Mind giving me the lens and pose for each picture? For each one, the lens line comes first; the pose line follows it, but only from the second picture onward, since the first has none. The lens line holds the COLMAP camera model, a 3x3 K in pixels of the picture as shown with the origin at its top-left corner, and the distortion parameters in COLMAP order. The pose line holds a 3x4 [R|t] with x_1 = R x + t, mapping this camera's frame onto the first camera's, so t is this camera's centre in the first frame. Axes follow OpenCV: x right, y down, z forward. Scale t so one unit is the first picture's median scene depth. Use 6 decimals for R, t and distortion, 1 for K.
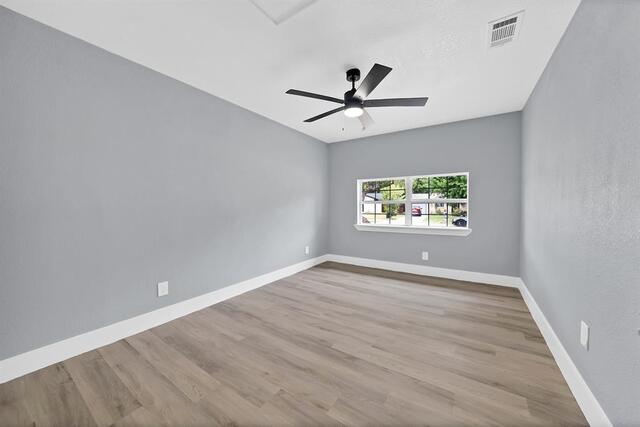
lens RADIAL K [[233.5, 0, 318.7], [0, 233.5, 210.1], [0, 0, 1]] dist [-0.028144, 0.006647]
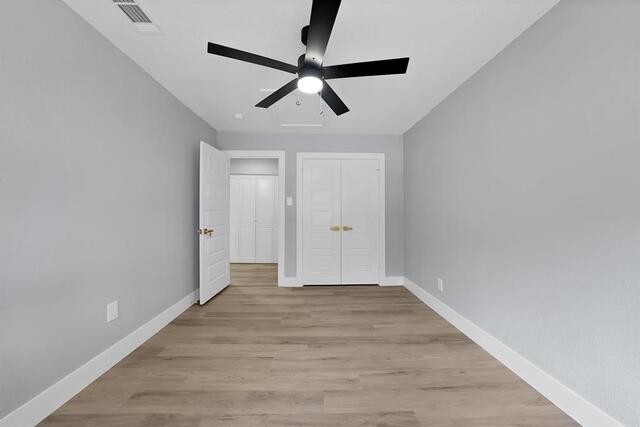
lens RADIAL K [[233.5, 0, 318.7], [0, 233.5, 210.1], [0, 0, 1]] dist [-0.028144, 0.006647]
pose [[-0.812300, -0.005138, -0.583218, 0.582329], [-0.014070, 0.999843, 0.010788, -0.058833], [0.583071, 0.016969, -0.812244, 1.702371]]
